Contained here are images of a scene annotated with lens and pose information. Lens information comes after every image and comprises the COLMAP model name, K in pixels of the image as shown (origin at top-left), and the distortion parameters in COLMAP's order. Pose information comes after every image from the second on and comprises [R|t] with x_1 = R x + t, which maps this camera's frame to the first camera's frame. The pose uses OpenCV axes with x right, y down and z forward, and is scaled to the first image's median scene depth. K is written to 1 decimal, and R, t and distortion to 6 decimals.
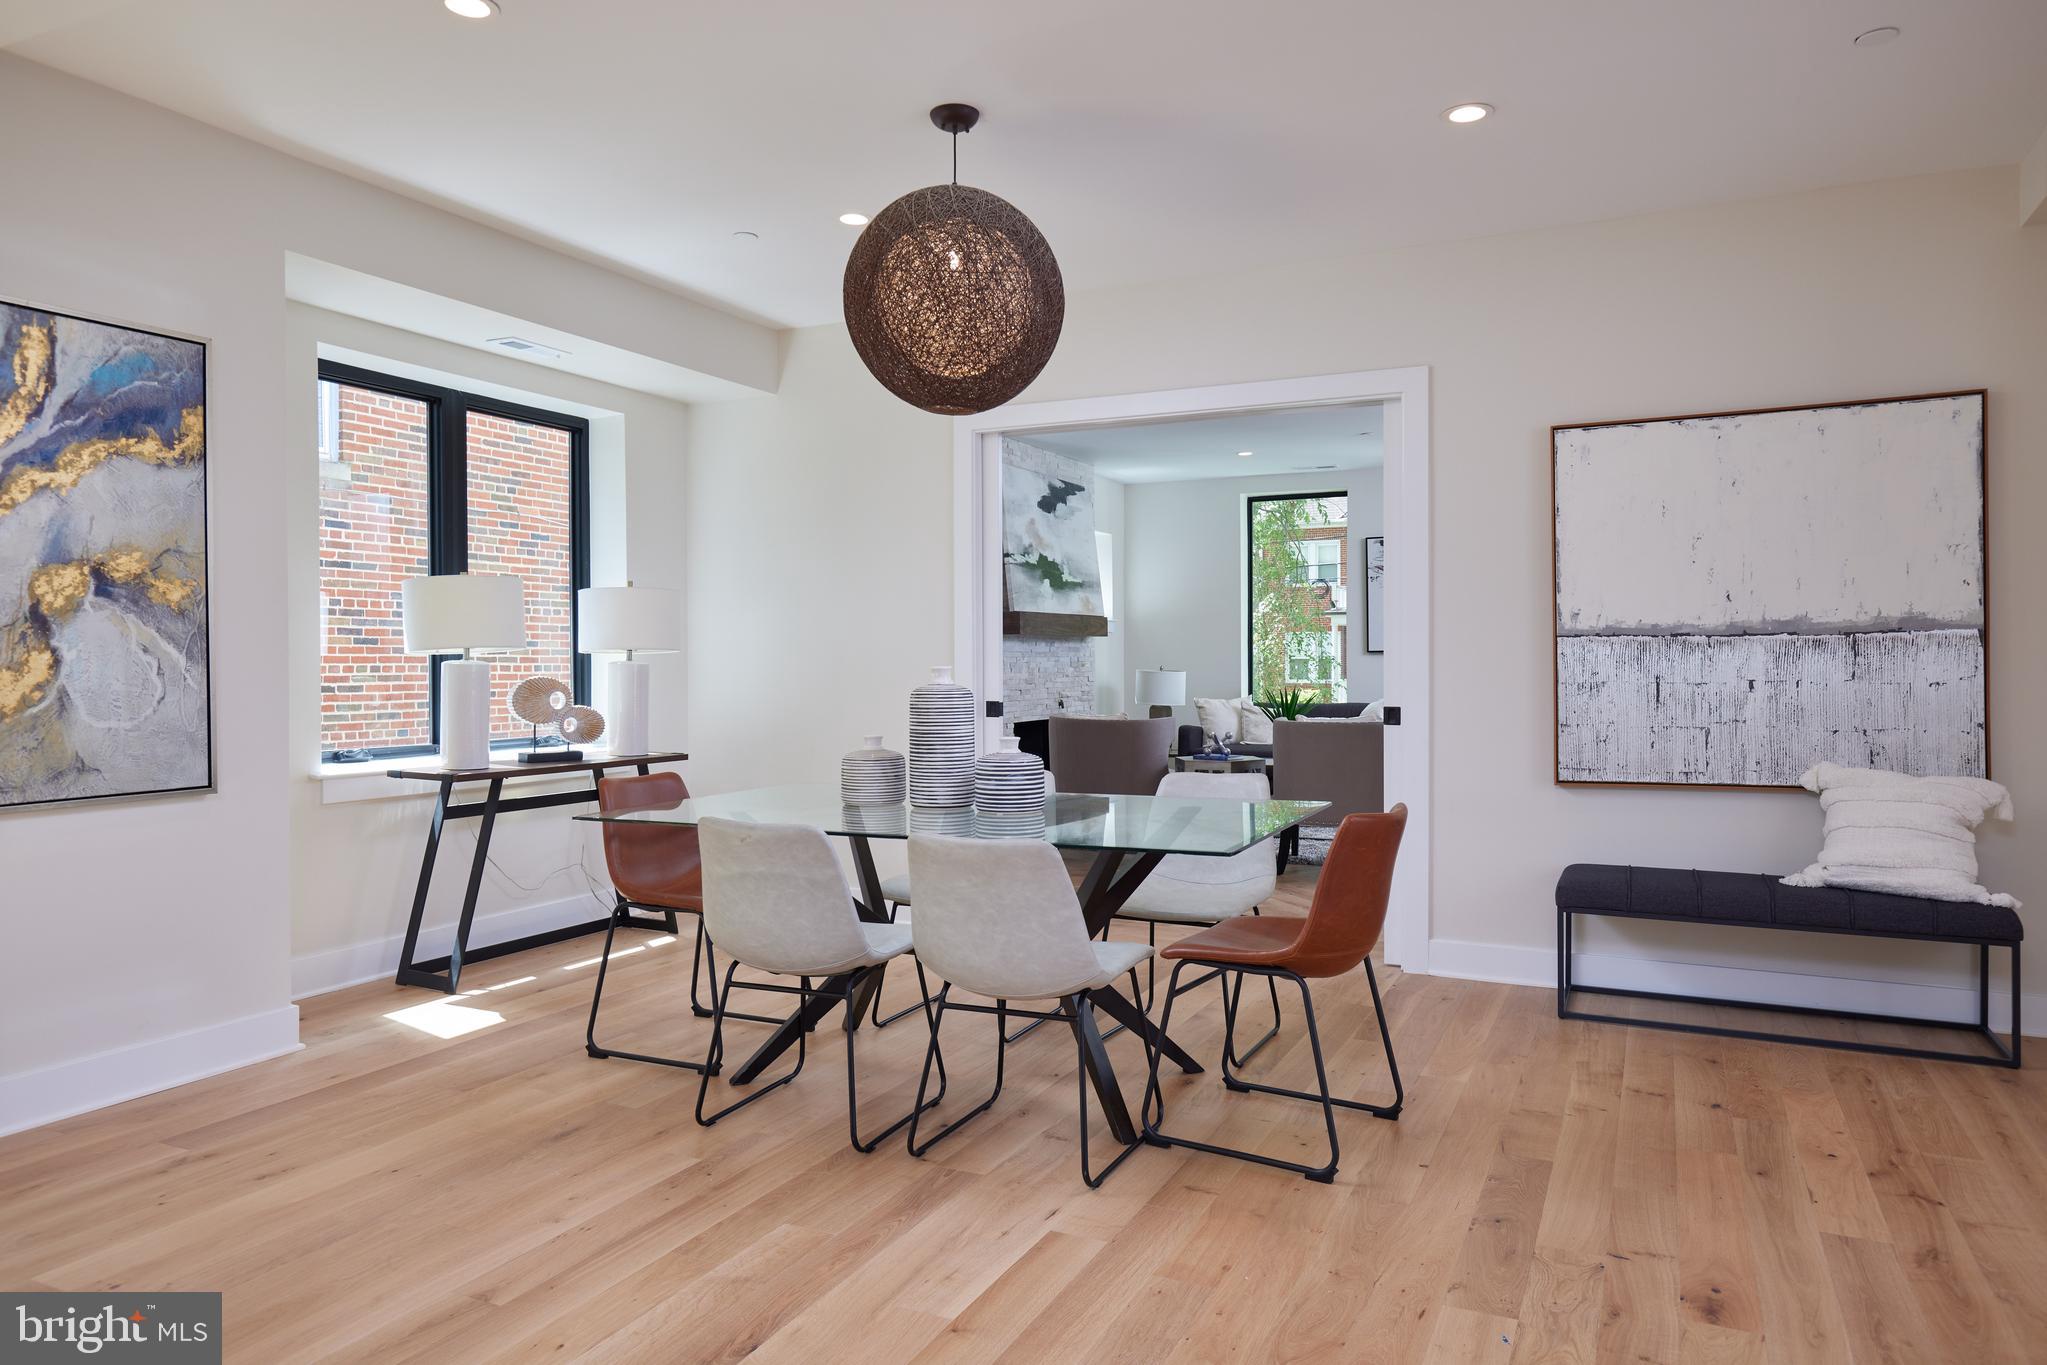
lens RADIAL K [[1353.7, 0, 1000.0], [0, 1353.7, 665.9], [0, 0, 1]] dist [0.006911, 0.002554]
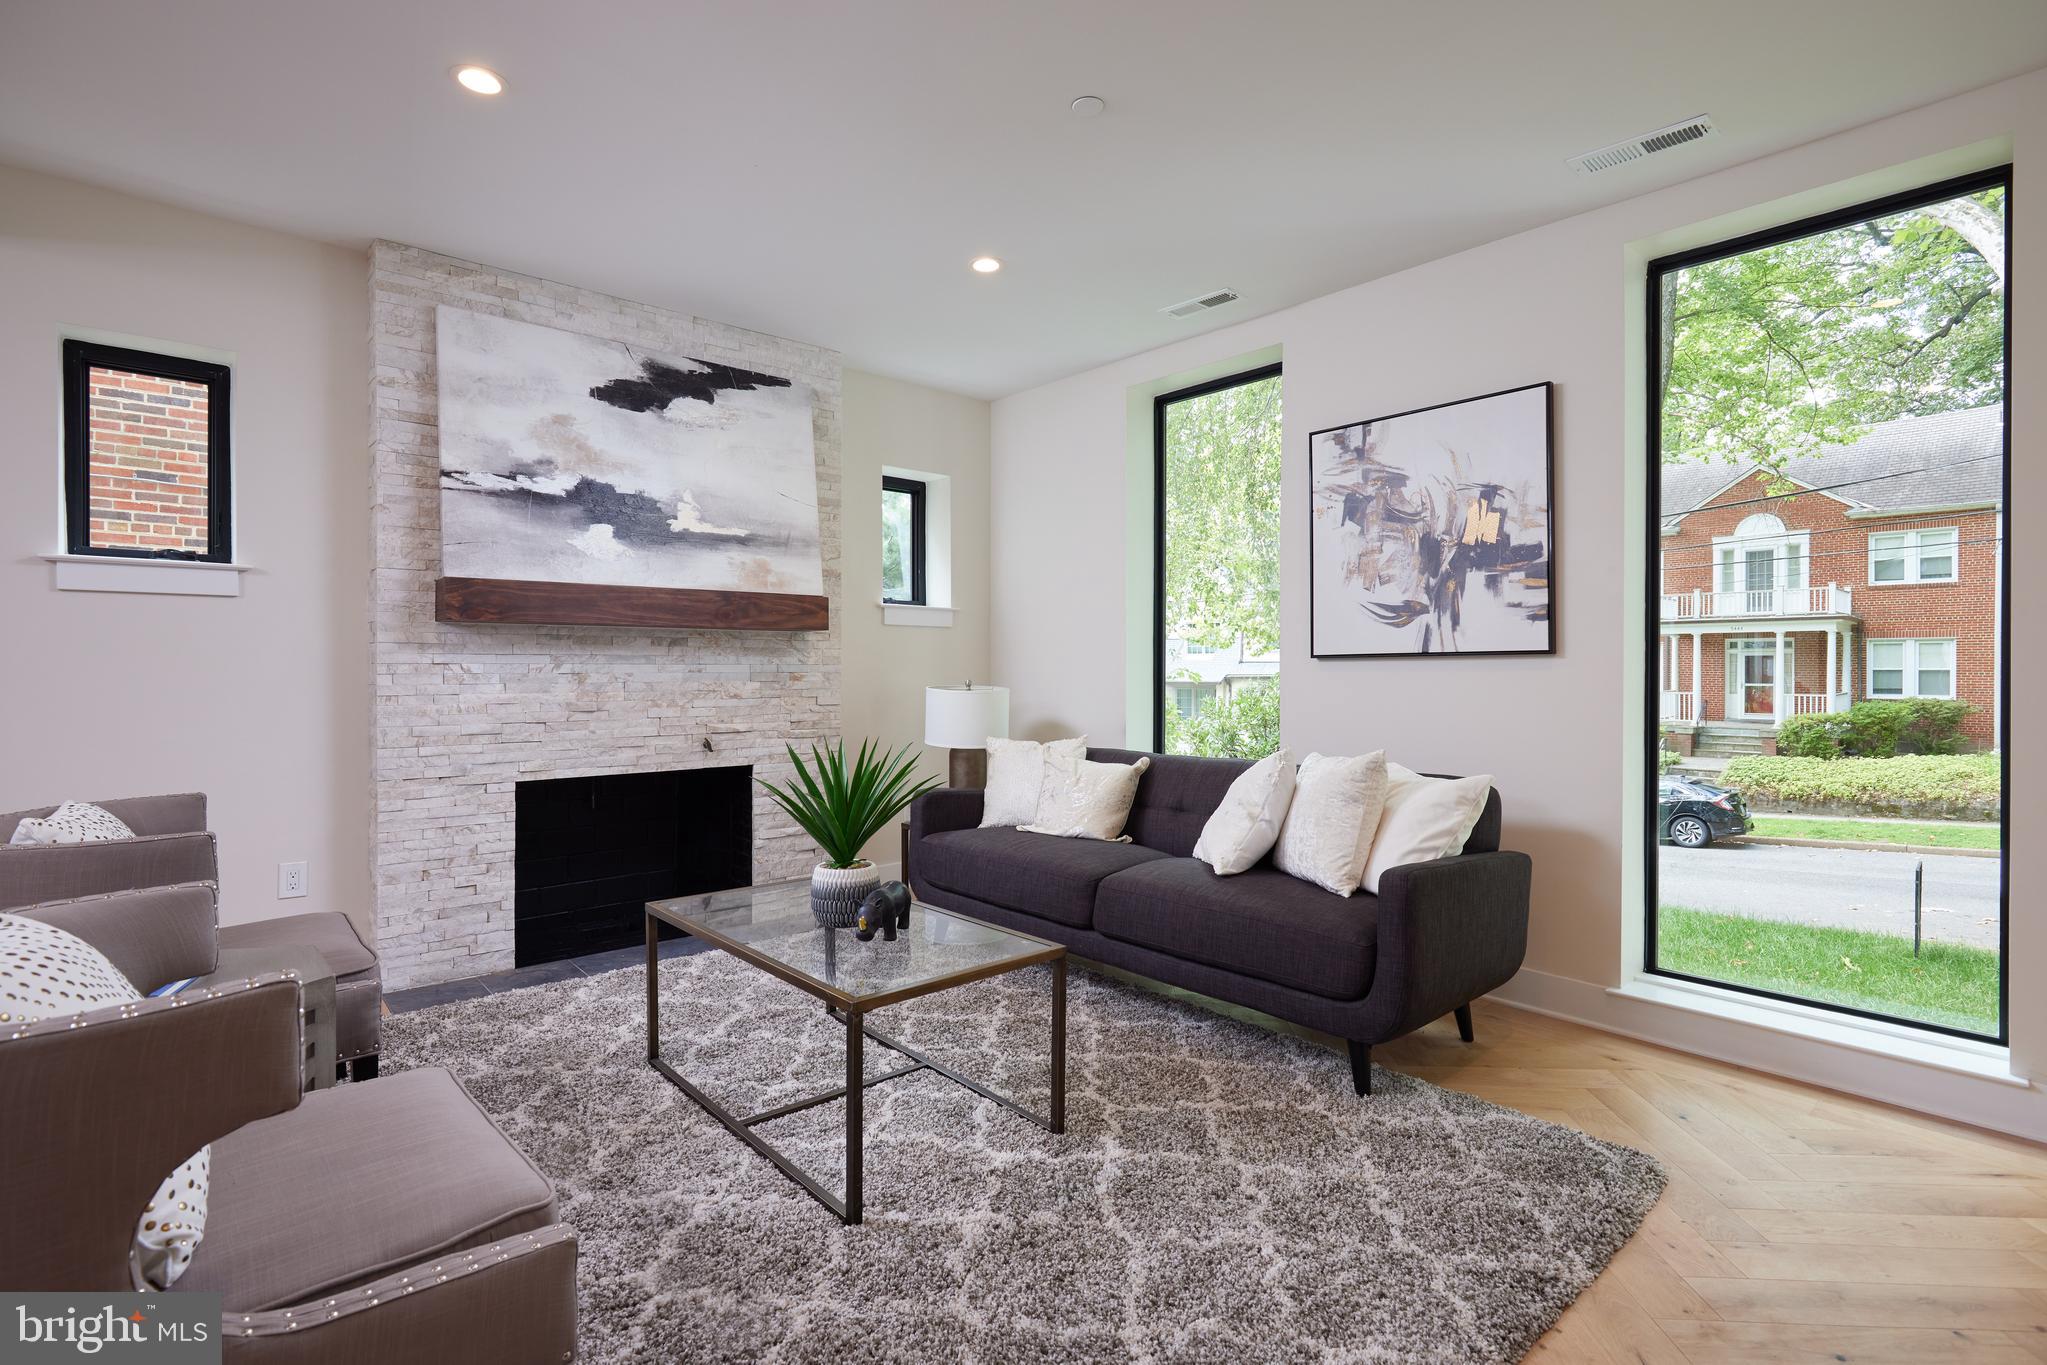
lens RADIAL K [[965.6, 0, 1025.5], [0, 965.6, 676.6], [0, 0, 1]] dist [-0.001355, 0.000166]
pose [[0.934357, -0.008589, -0.356235, 0.320626], [0.009082, 0.999959, -0.000291, -0.000138], [0.356223, -0.002963, 0.934396, 0.657007]]
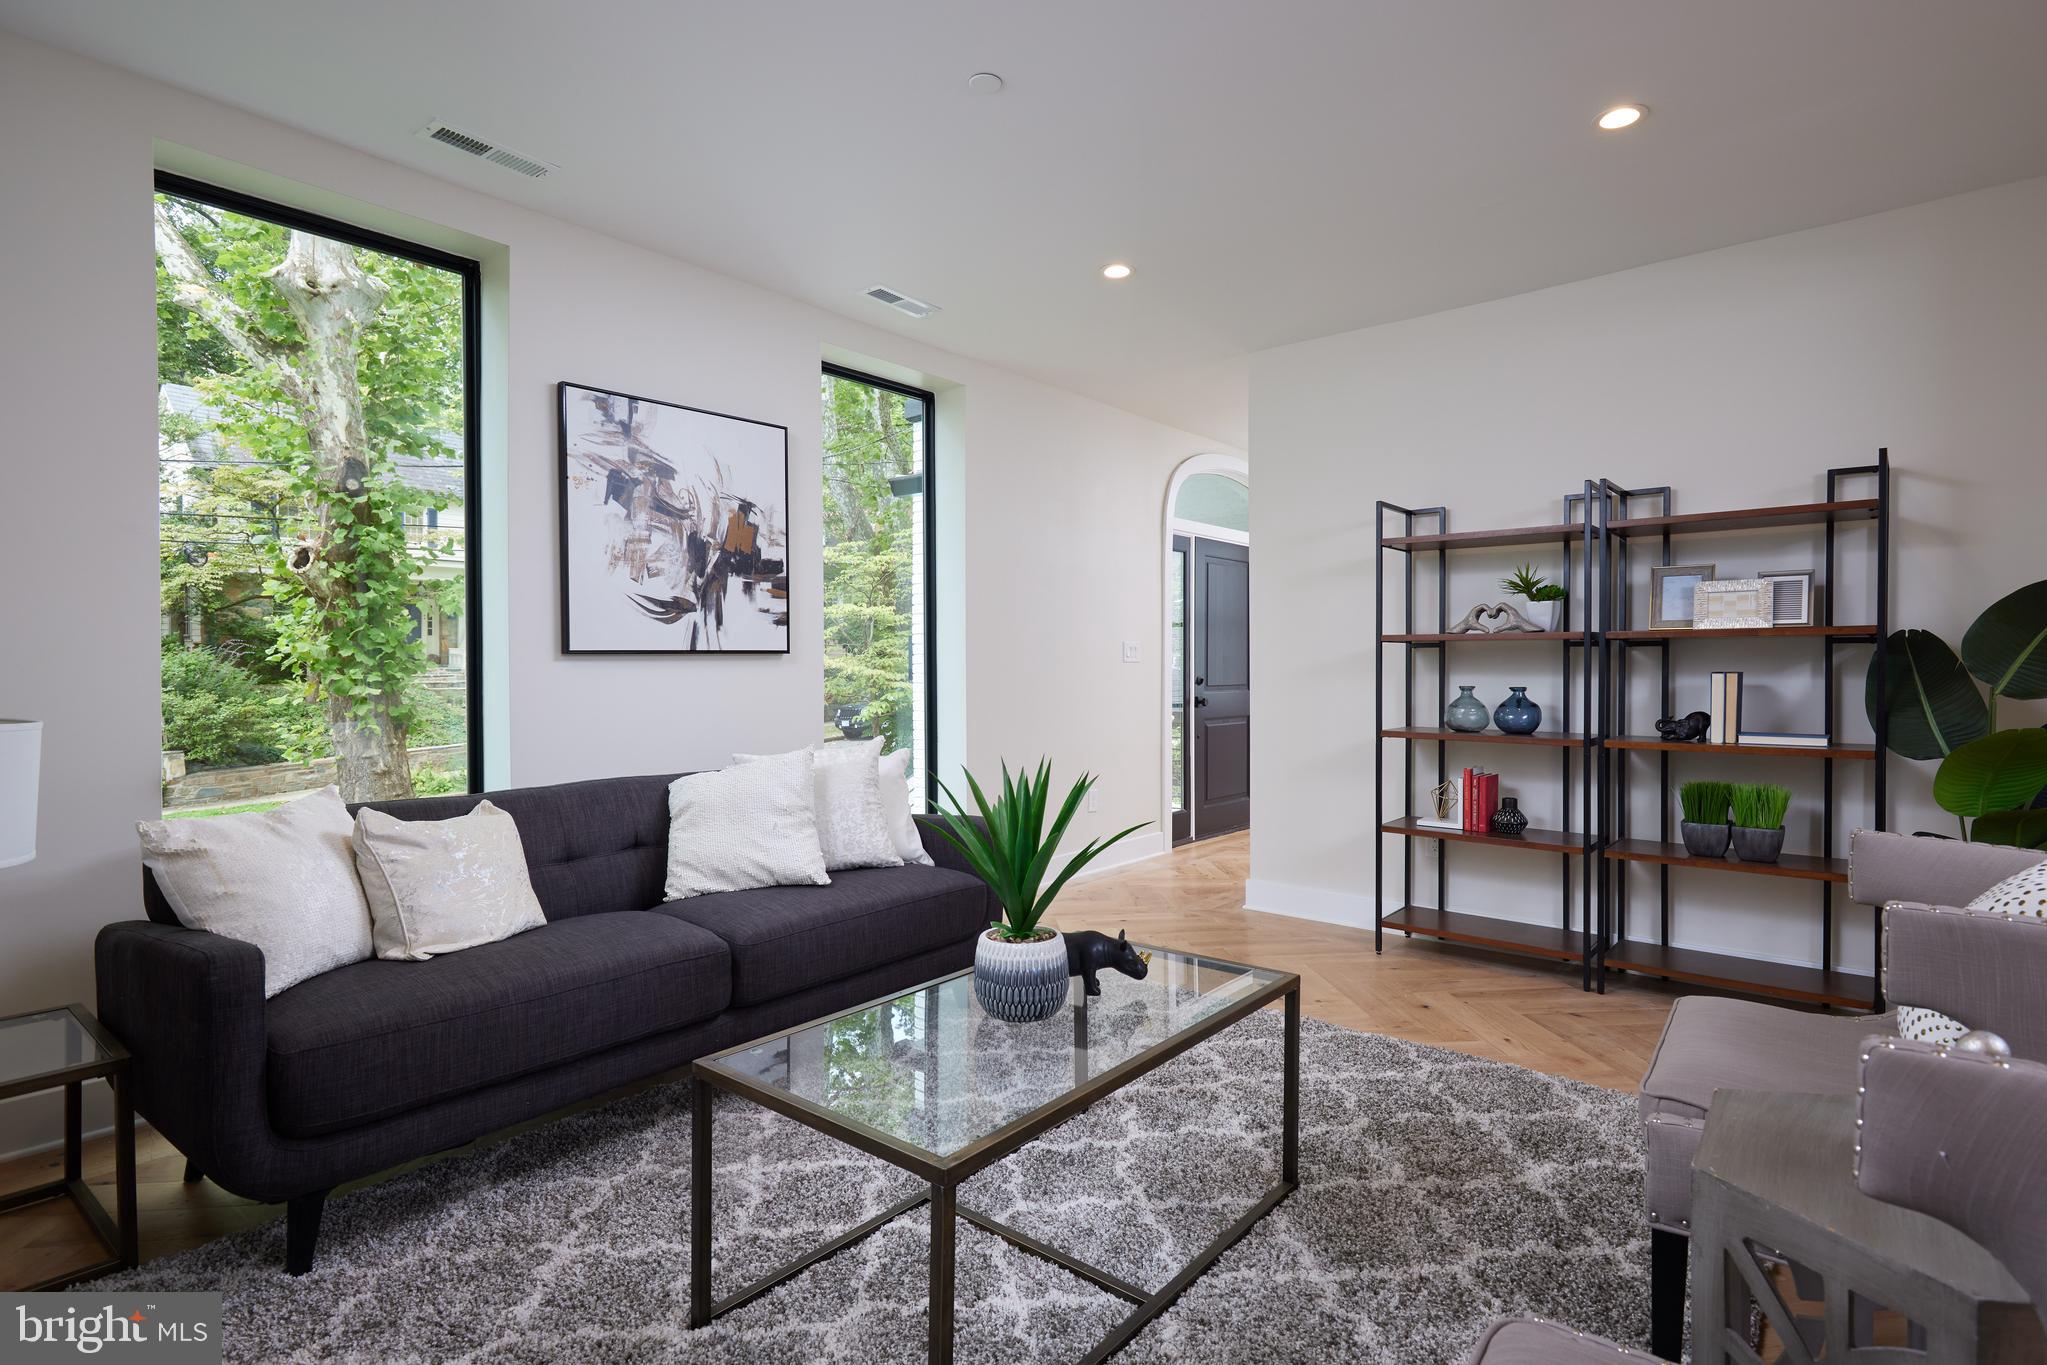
lens RADIAL K [[1019.3, 0, 1023.5], [0, 1019.3, 682.5], [0, 0, 1]] dist [-0.000066, 0.000021]
pose [[0.222262, -0.029293, 0.974547, -0.010829], [0.007093, 0.999571, 0.028427, -0.005597], [-0.974961, 0.000594, 0.222374, 0.836746]]
